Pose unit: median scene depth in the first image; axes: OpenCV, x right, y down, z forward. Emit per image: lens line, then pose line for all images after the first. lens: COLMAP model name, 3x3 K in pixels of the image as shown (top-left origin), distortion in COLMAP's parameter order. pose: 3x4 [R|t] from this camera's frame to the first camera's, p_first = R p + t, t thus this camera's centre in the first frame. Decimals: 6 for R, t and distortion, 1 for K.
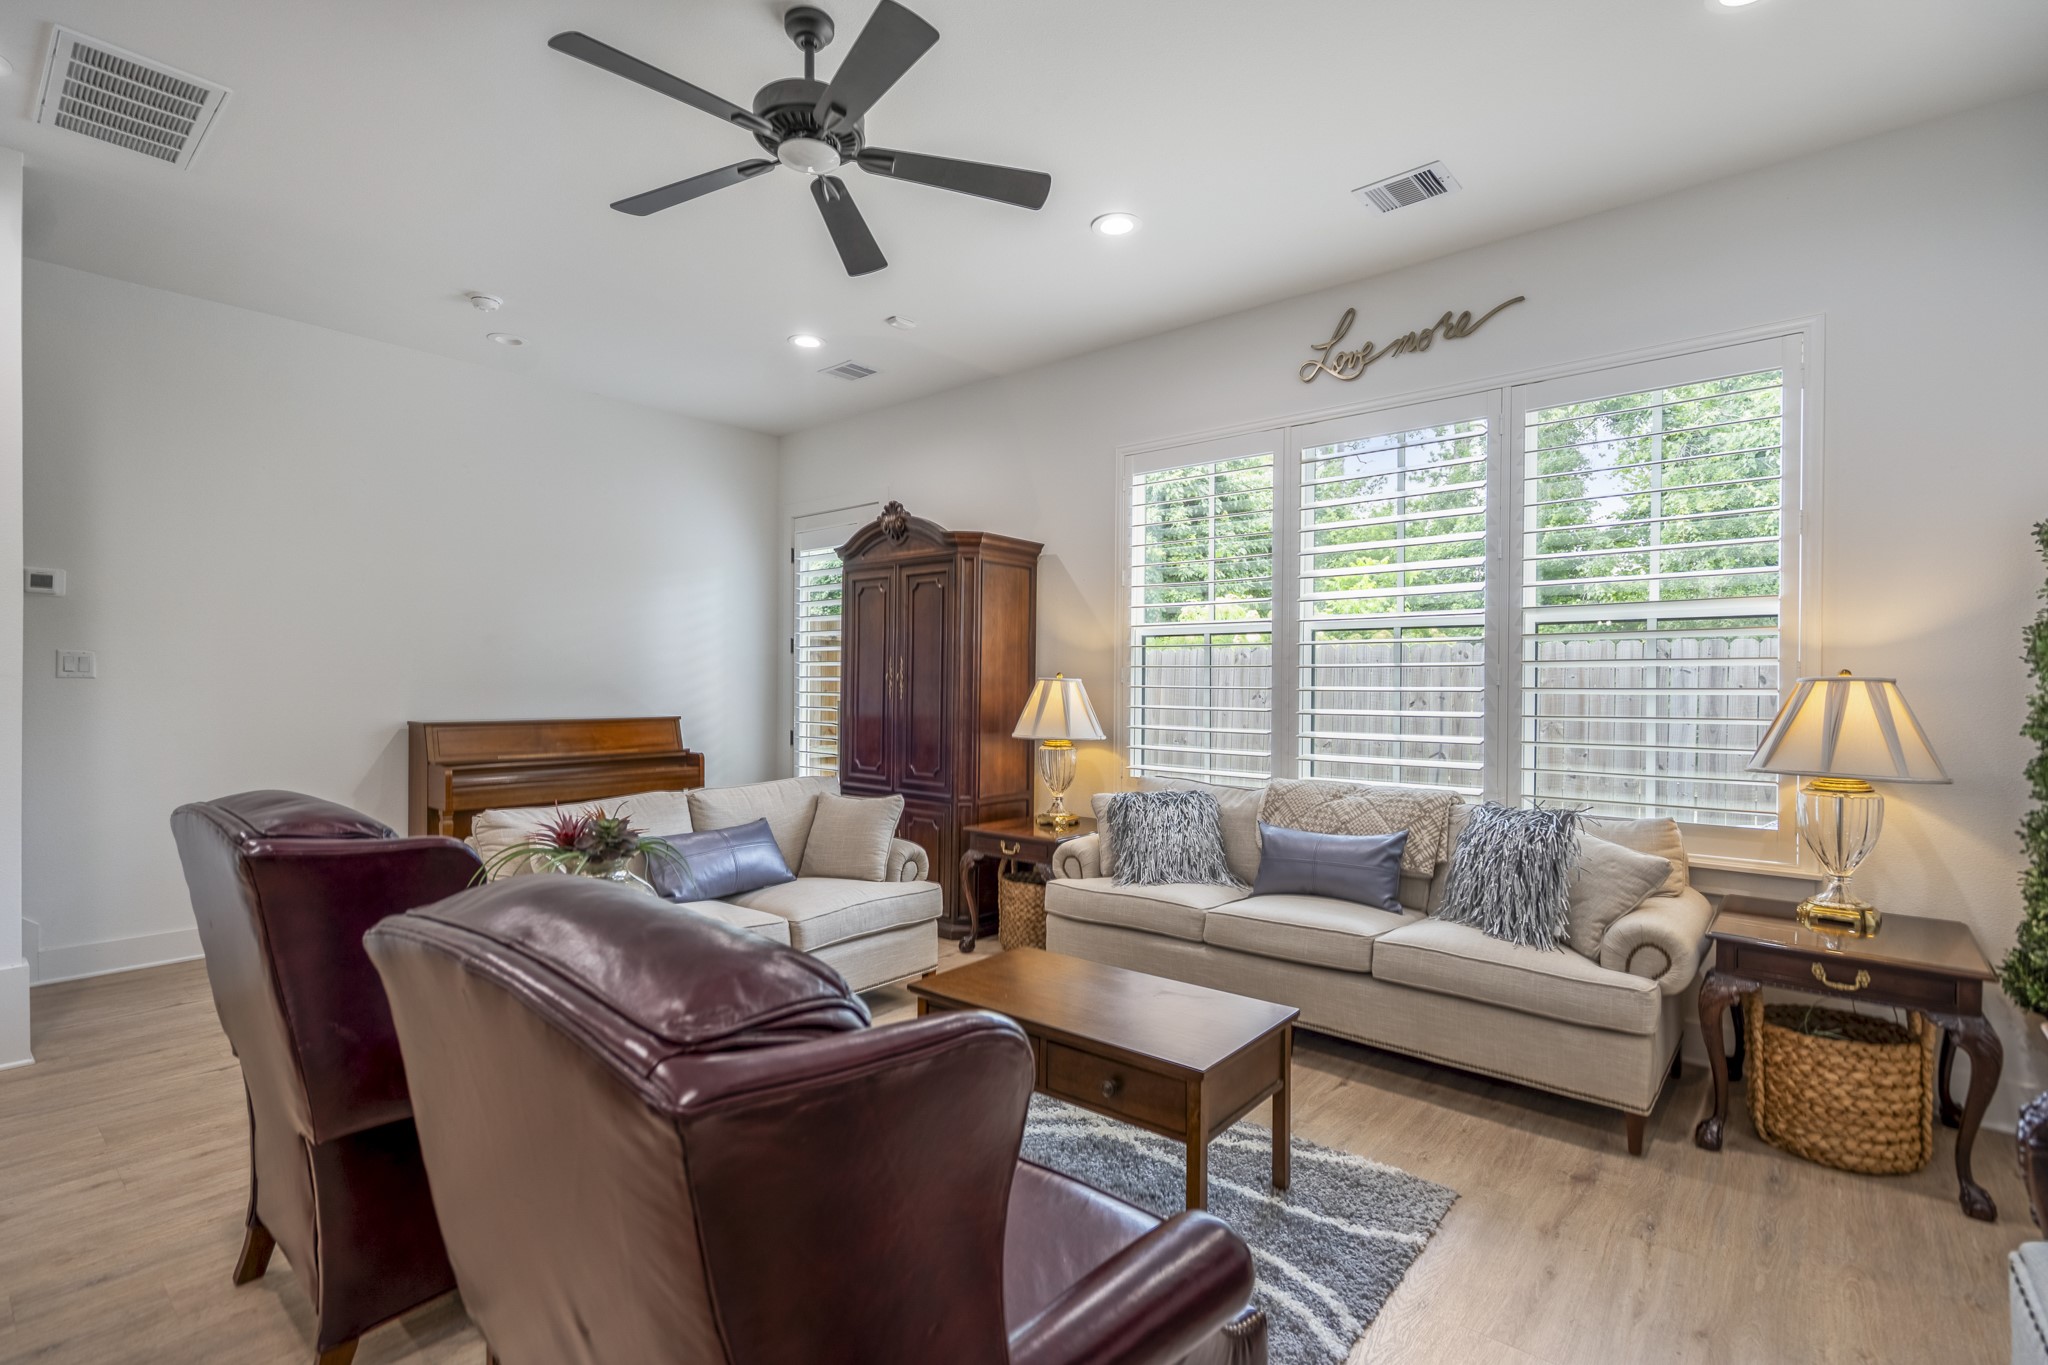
lens RADIAL K [[943.3, 0, 1022.8], [0, 943.3, 684.5], [0, 0, 1]] dist [0.001824, -0.001131]
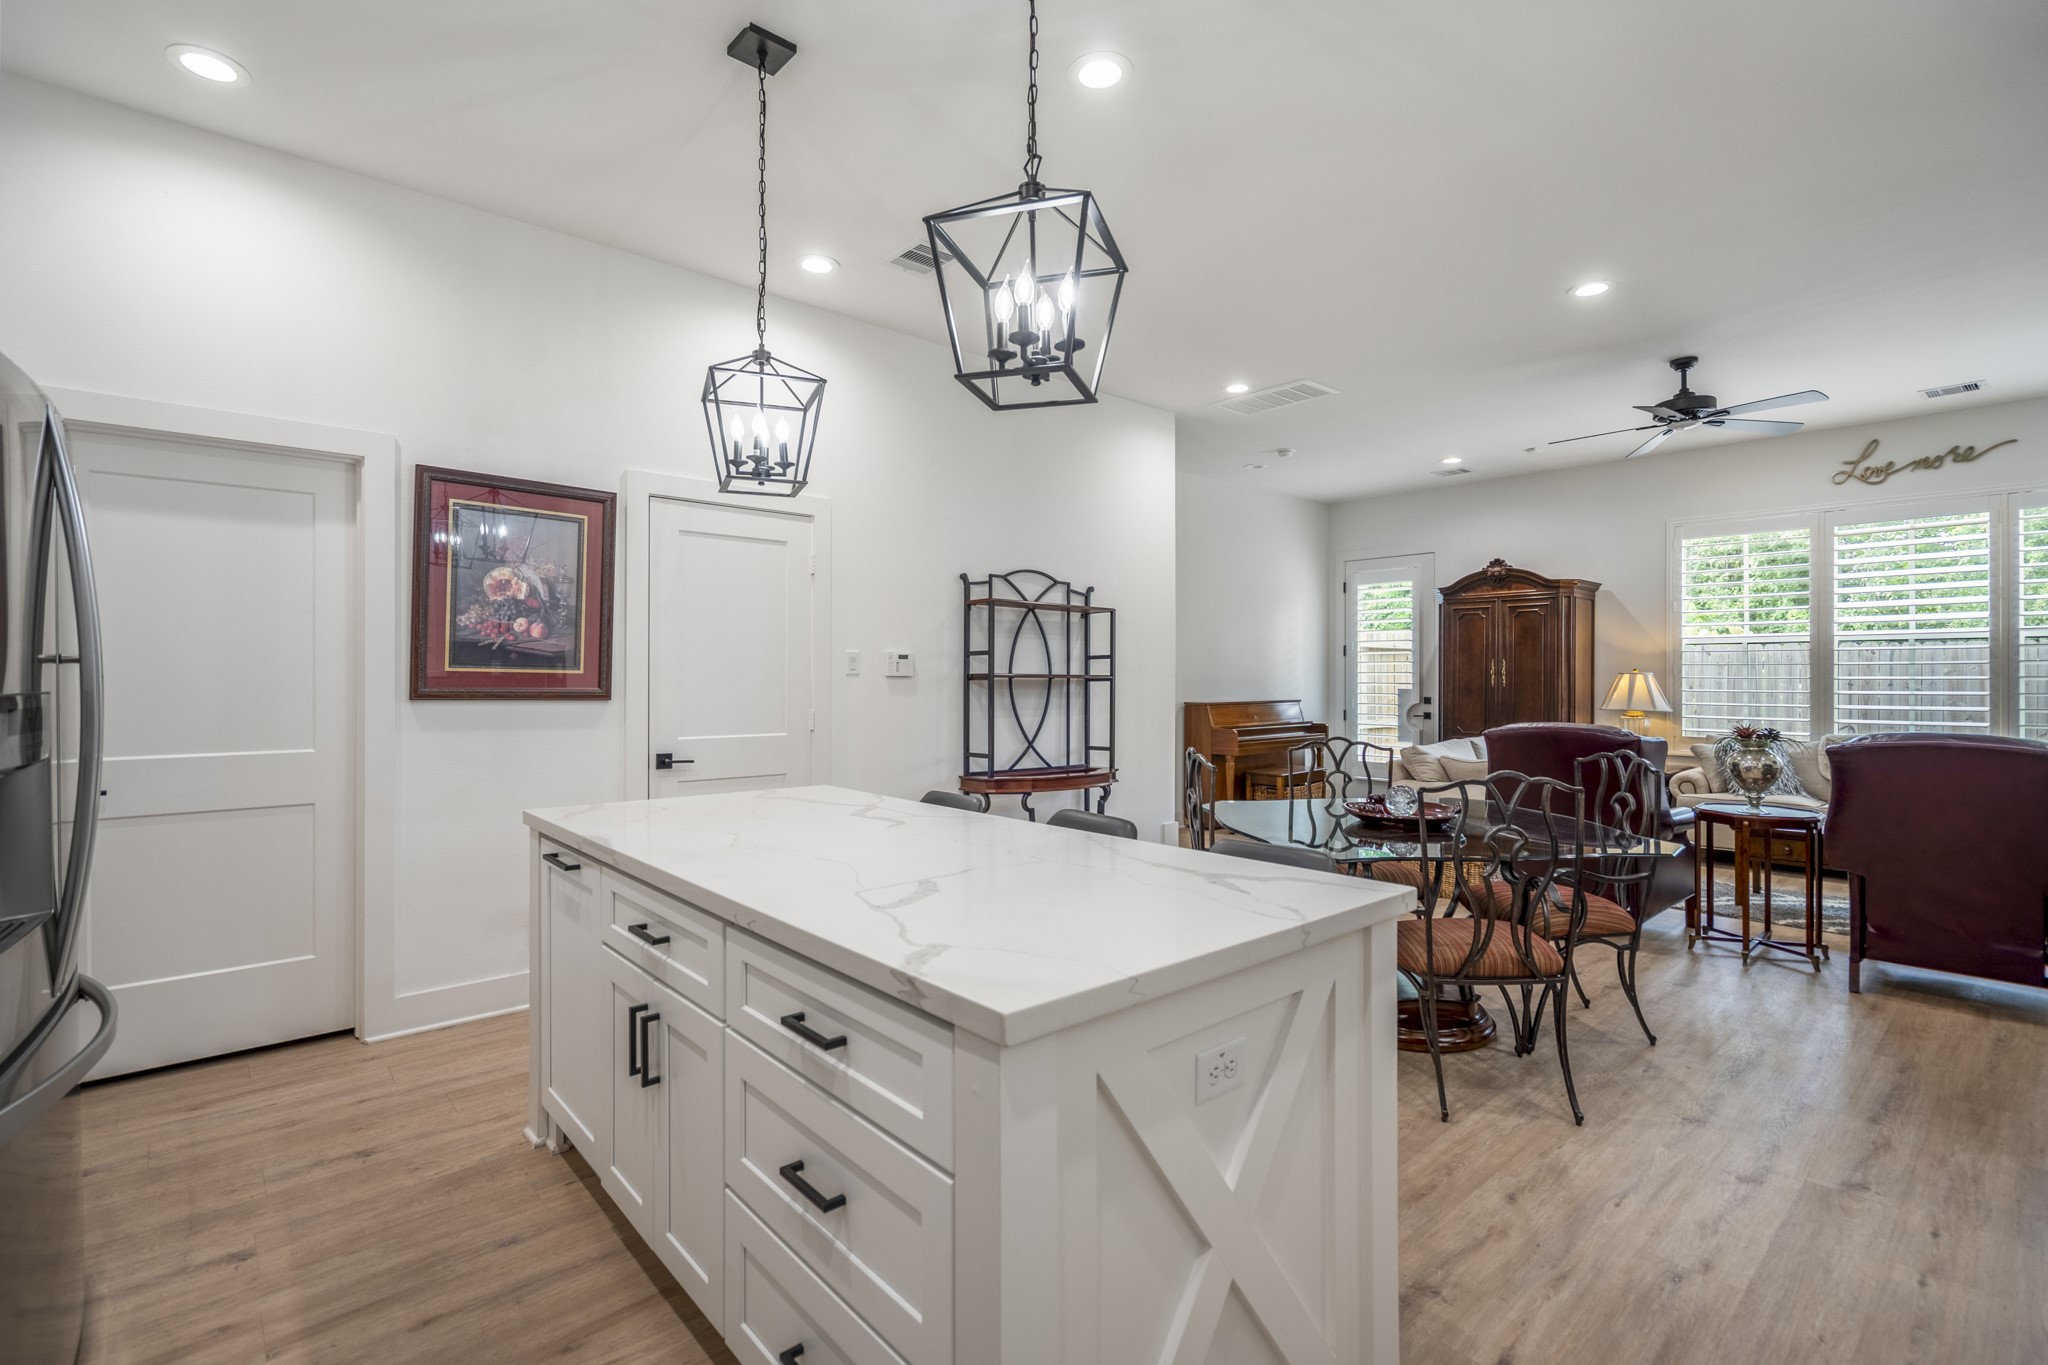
lens RADIAL K [[943.3, 0, 1020.9], [0, 943.3, 676.5], [0, 0, 1]] dist [0.001824, -0.001131]
pose [[0.988514, -0.007719, -0.150932, -0.835368], [0.007944, 0.999968, 0.000885, -0.010668], [0.150920, -0.002073, 0.988544, -0.790280]]
